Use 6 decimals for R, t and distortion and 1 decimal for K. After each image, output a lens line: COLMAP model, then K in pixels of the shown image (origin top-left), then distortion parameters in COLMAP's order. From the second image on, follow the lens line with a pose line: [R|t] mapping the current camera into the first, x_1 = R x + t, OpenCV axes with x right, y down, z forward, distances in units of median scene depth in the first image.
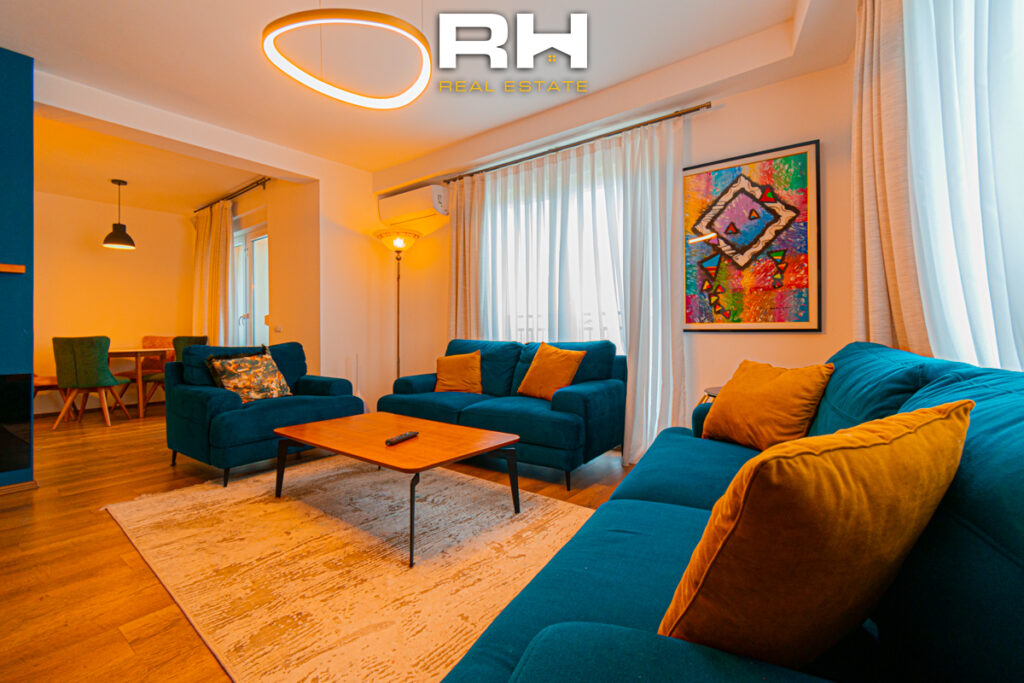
lens RADIAL K [[452.8, 0, 516.6], [0, 452.8, 332.1], [0, 0, 1]] dist [0.004839, 0.000110]
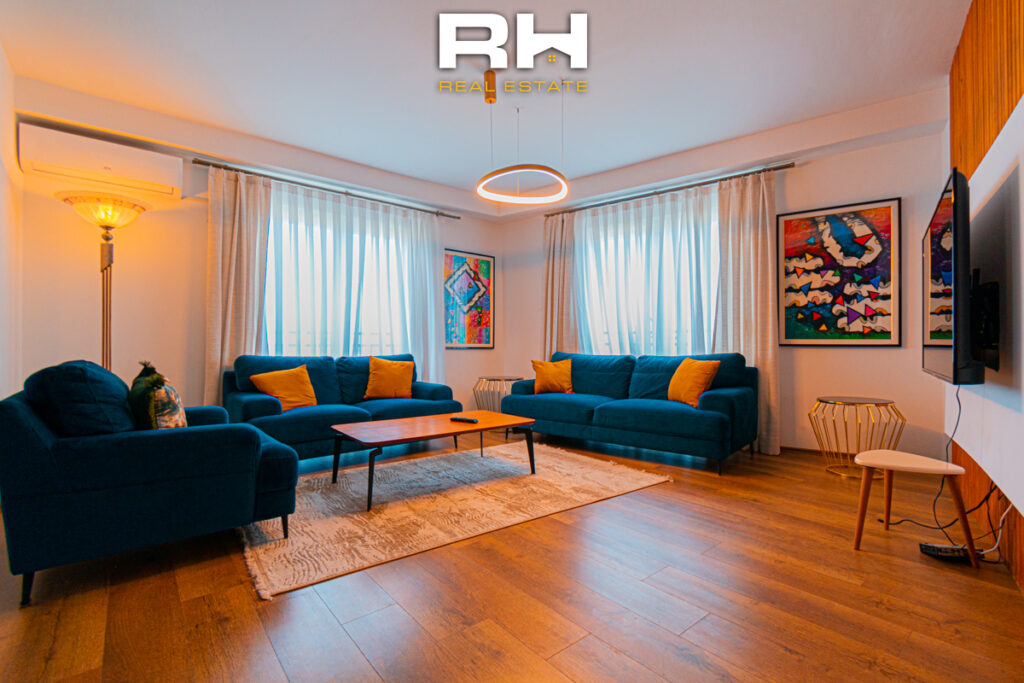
lens RADIAL K [[452.8, 0, 515.2], [0, 452.8, 346.6], [0, 0, 1]] dist [0.004839, 0.000110]
pose [[0.229577, 0.009525, 0.973244, -1.277832], [-0.003335, 0.999954, -0.009000, 0.008584], [-0.973285, -0.001179, 0.229598, 0.404996]]
